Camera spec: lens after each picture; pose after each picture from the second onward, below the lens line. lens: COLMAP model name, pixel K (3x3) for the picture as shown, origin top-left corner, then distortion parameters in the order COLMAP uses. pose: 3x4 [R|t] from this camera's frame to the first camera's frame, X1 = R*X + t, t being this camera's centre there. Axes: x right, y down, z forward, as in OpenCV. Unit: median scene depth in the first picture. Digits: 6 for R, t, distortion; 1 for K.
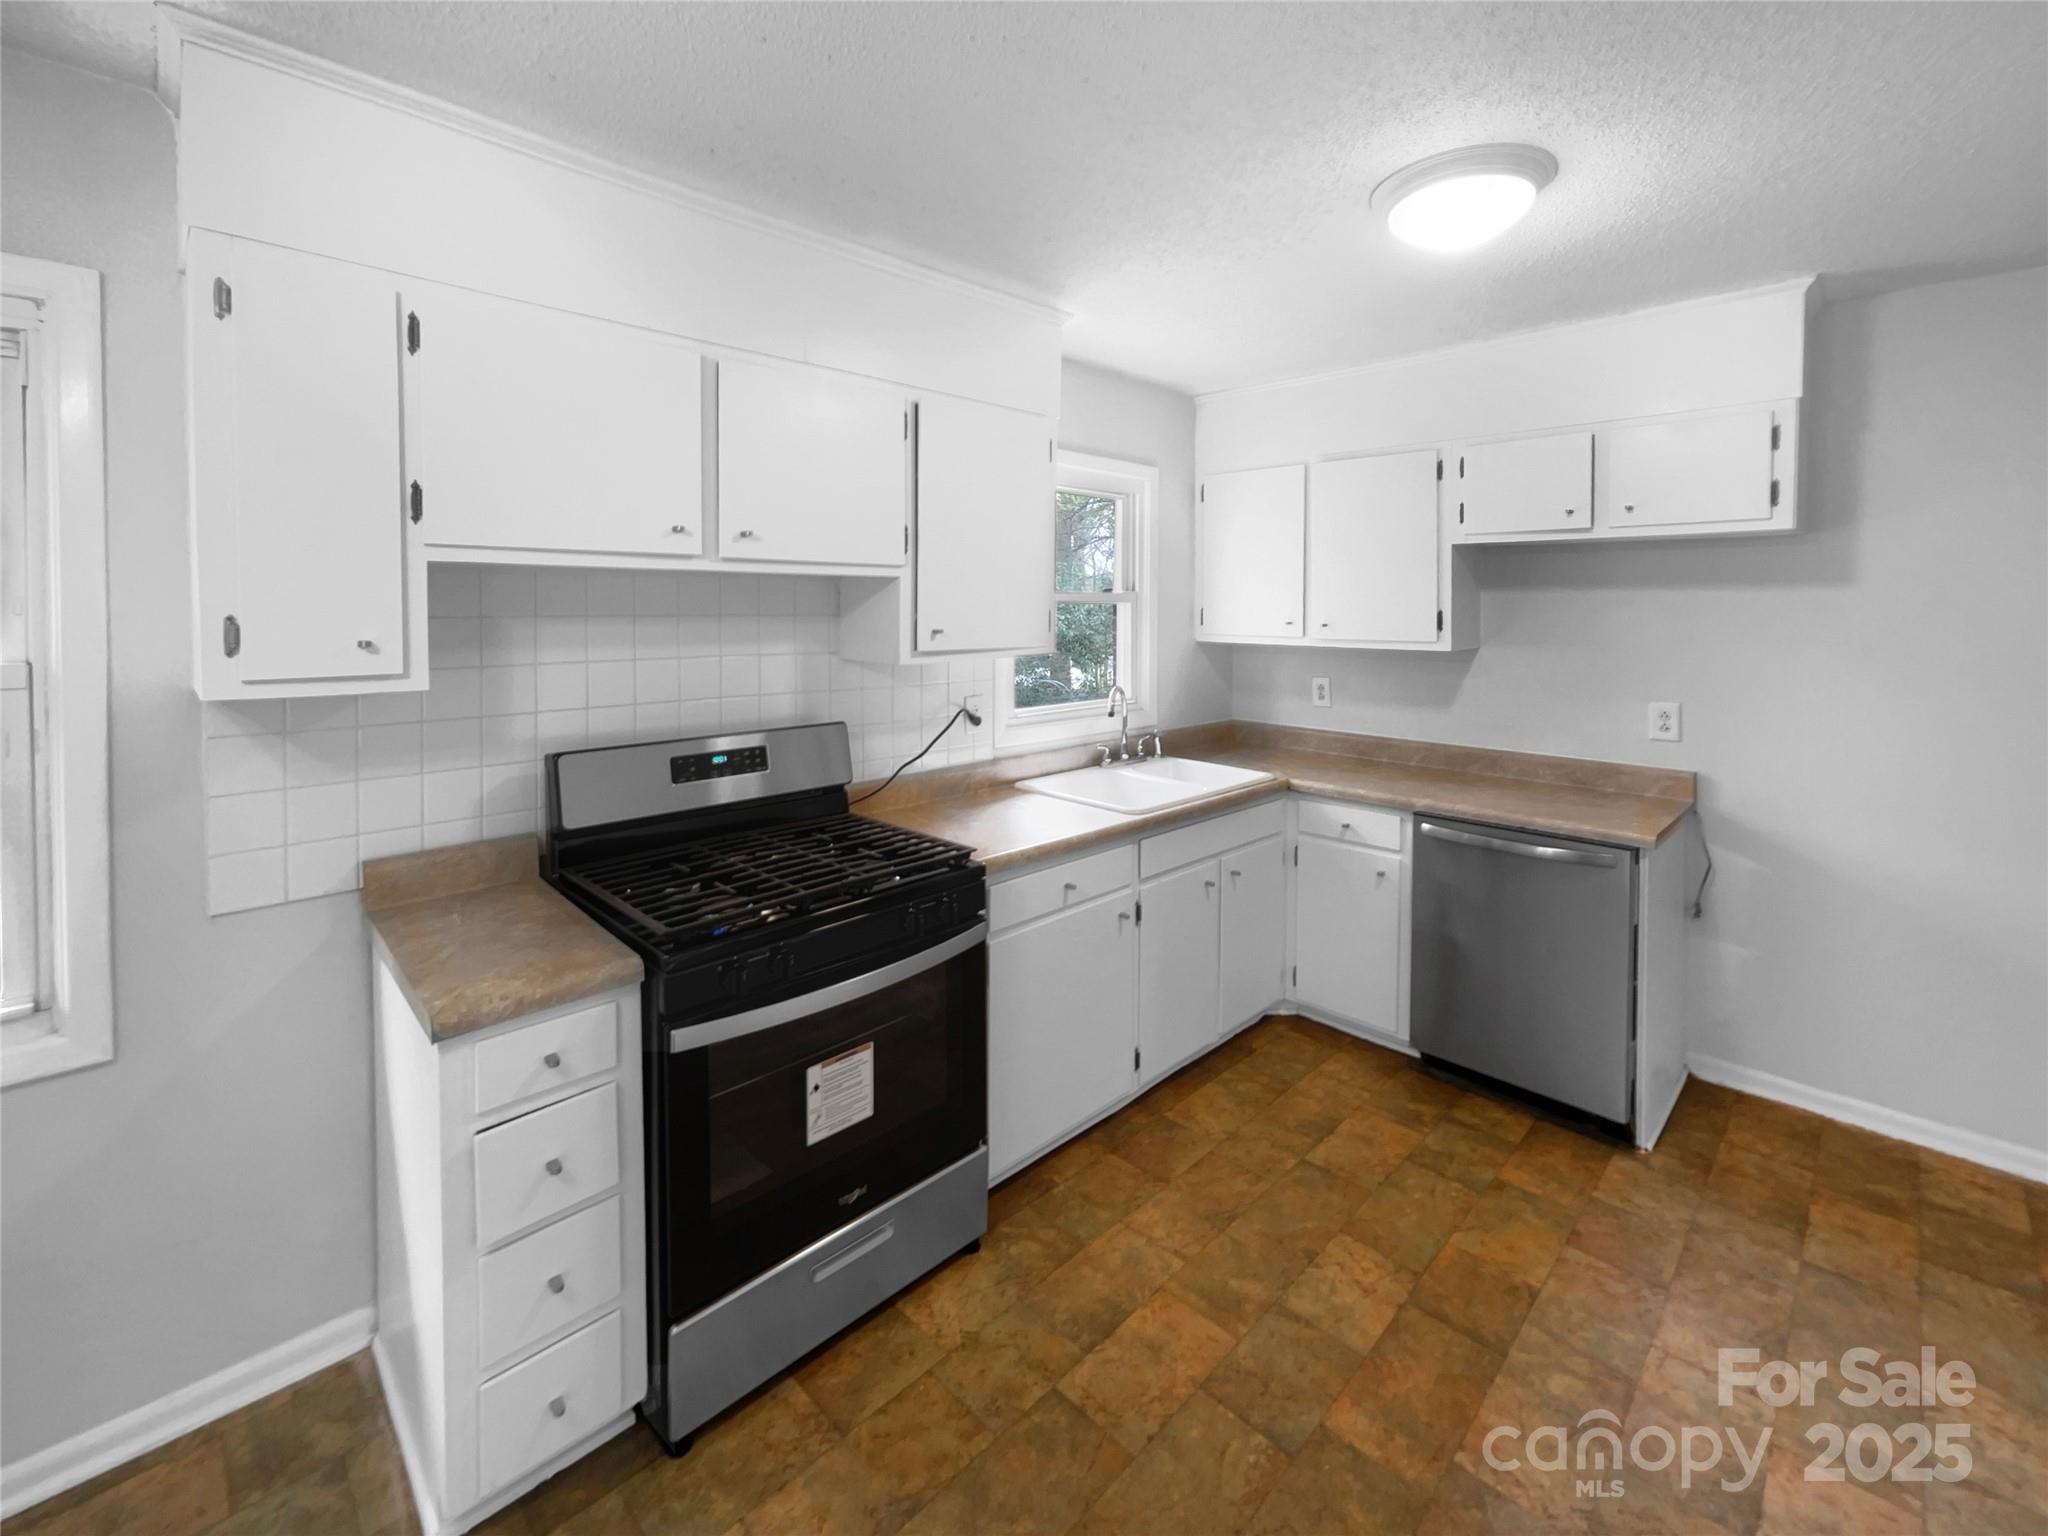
lens RADIAL K [[888.7, 0, 1023.1], [0, 888.7, 622.1], [0, 0, 1]] dist [-0.009210, 0.006616]
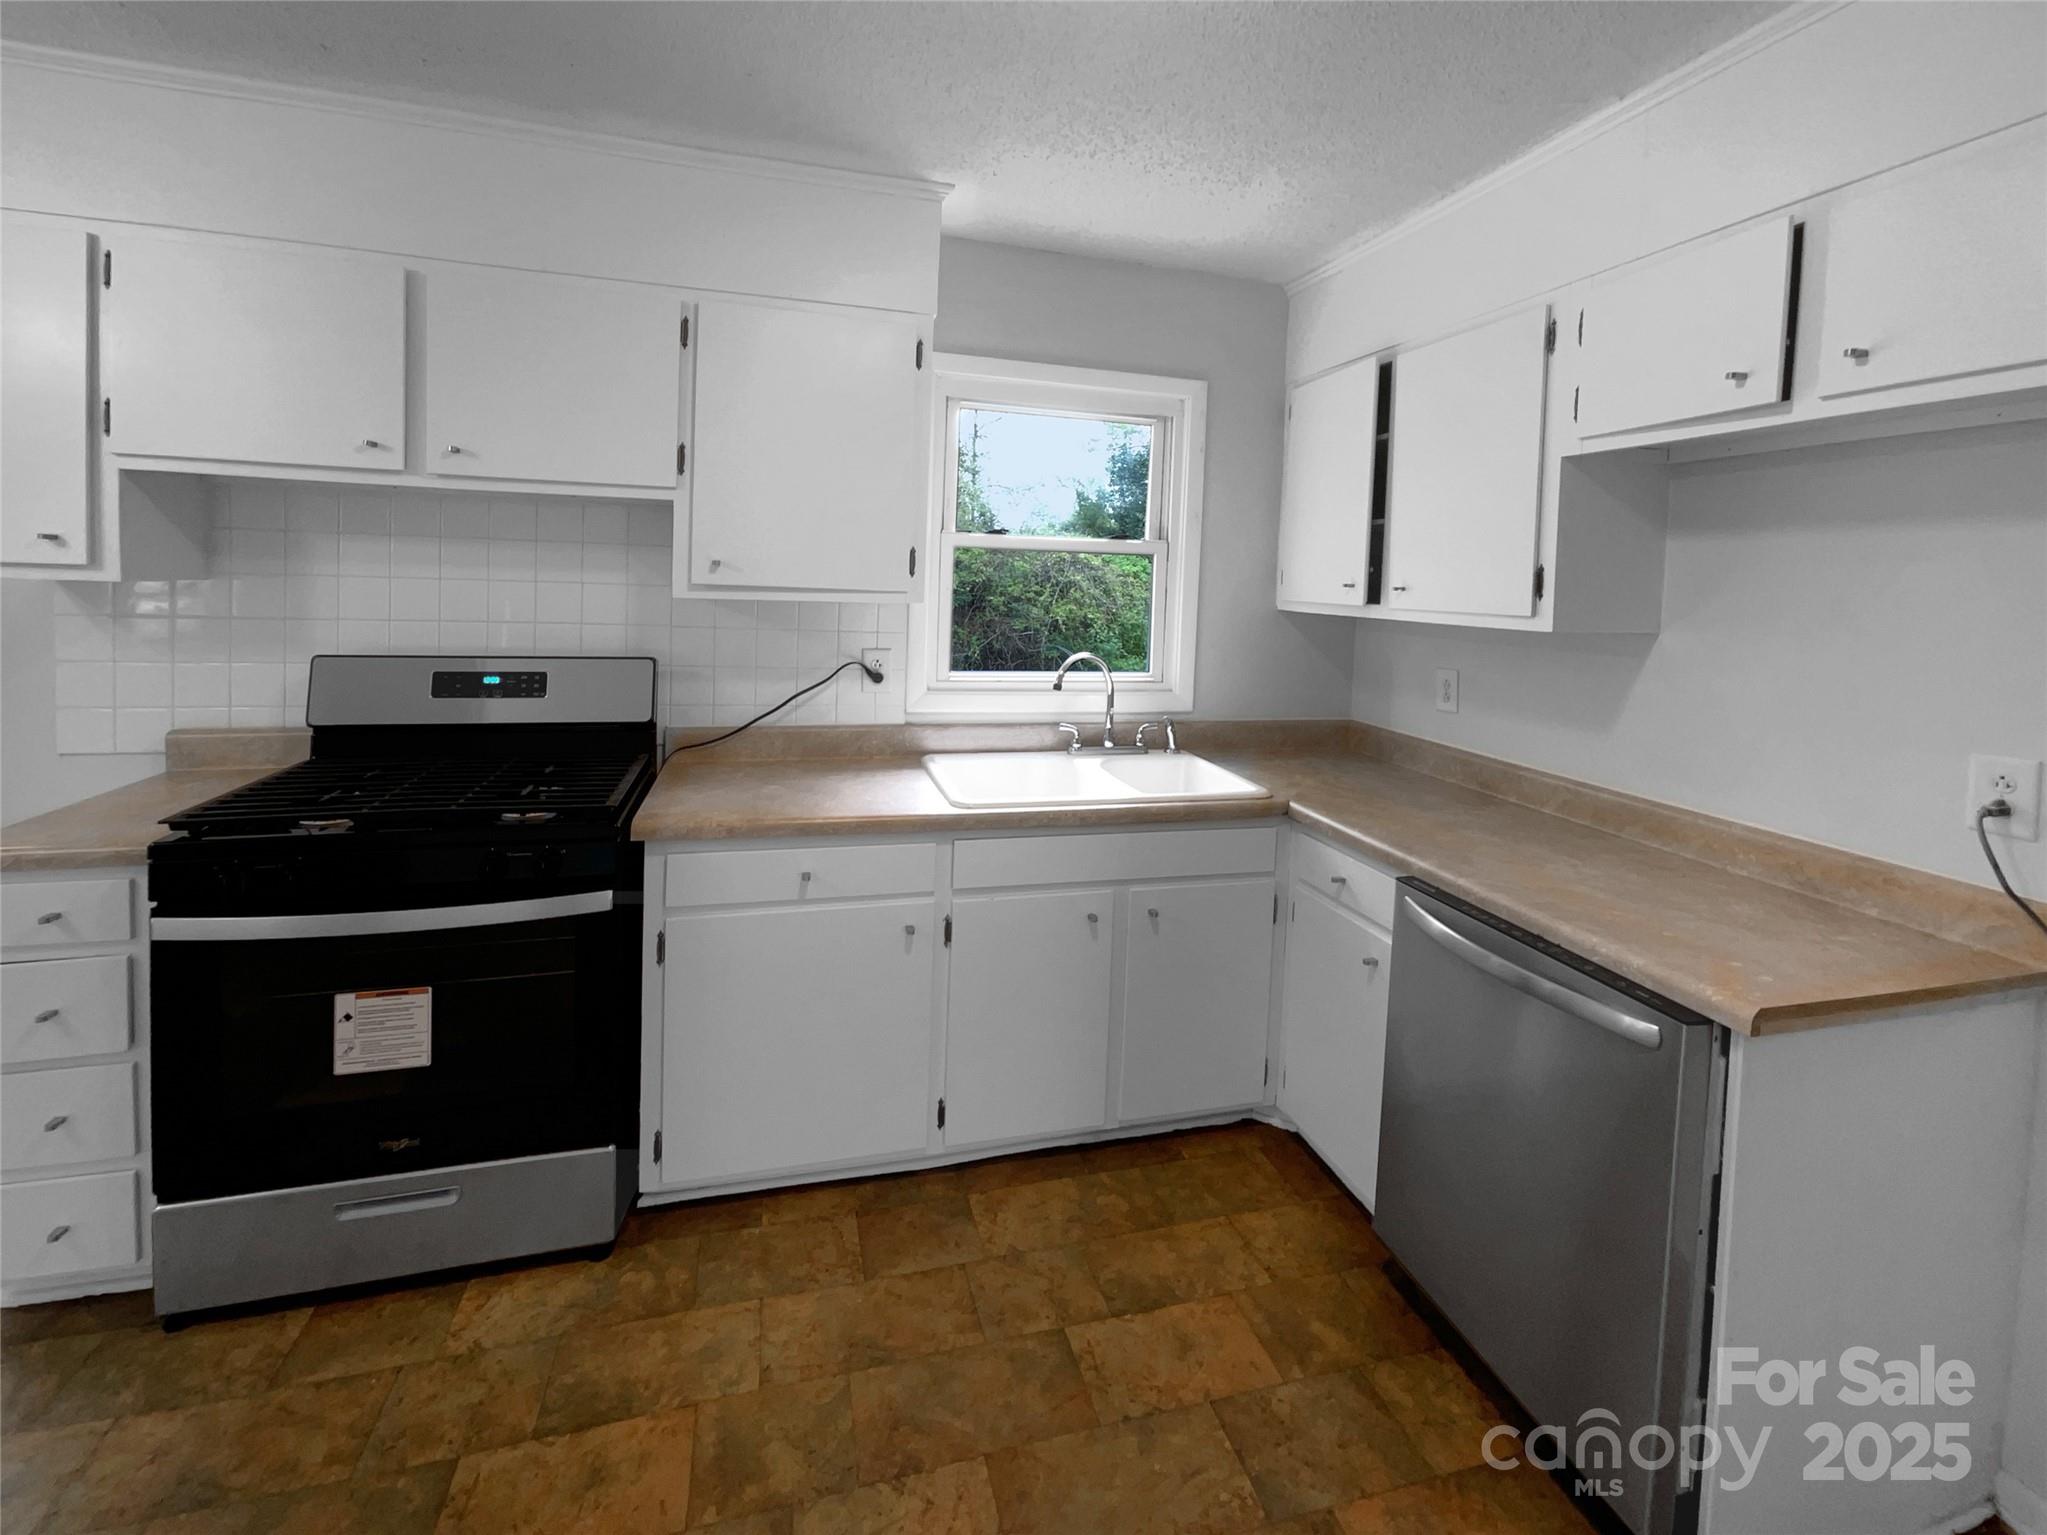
lens RADIAL K [[871.2, 0, 1025.4], [0, 871.2, 619.1], [0, 0, 1]] dist [-0.019697, 0.013060]
pose [[0.870046, 0.048393, -0.490590, 0.582536], [-0.041904, 0.998828, 0.024211, 0.031539], [0.491187, -0.000507, 0.871054, 0.382933]]
